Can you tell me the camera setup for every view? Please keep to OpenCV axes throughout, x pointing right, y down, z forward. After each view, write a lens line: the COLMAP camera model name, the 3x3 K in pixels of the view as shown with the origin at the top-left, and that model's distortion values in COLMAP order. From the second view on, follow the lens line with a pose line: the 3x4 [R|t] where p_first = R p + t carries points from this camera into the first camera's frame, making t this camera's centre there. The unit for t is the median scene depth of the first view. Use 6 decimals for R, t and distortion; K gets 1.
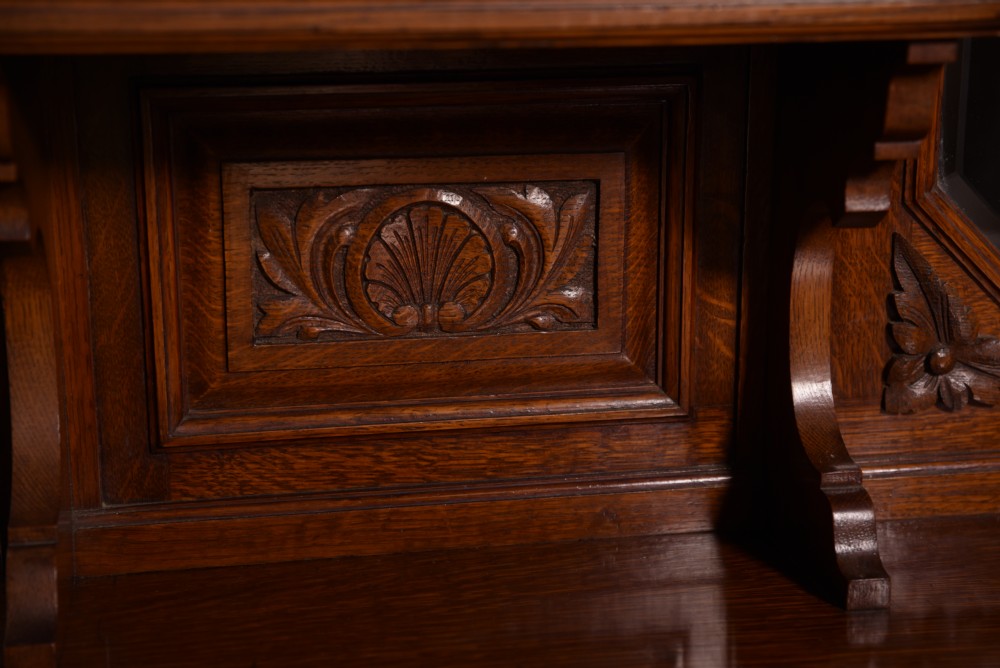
lens RADIAL K [[1718.6, 0, 500.0], [0, 1718.6, 334.0], [0, 0, 1]] dist [0.126091, 0.034999]
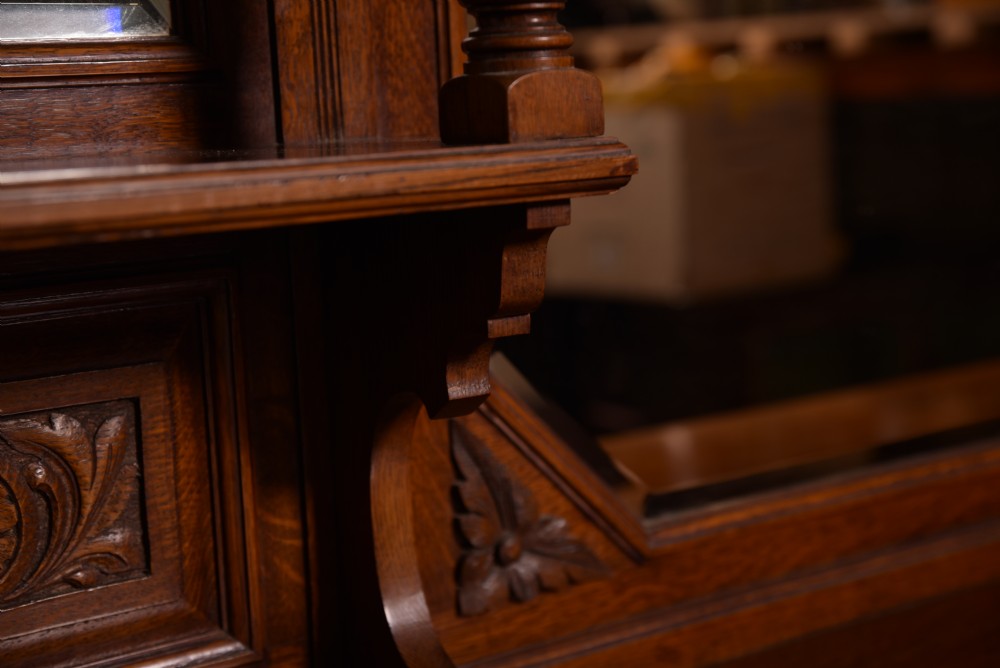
lens RADIAL K [[1718.6, 0, 500.0], [0, 1718.6, 334.0], [0, 0, 1]] dist [0.126091, 0.034999]
pose [[0.907112, -0.099267, 0.409016, -0.120717], [0.145366, 0.985880, -0.083122, -0.023650], [-0.394989, 0.134858, 0.908734, 0.157725]]
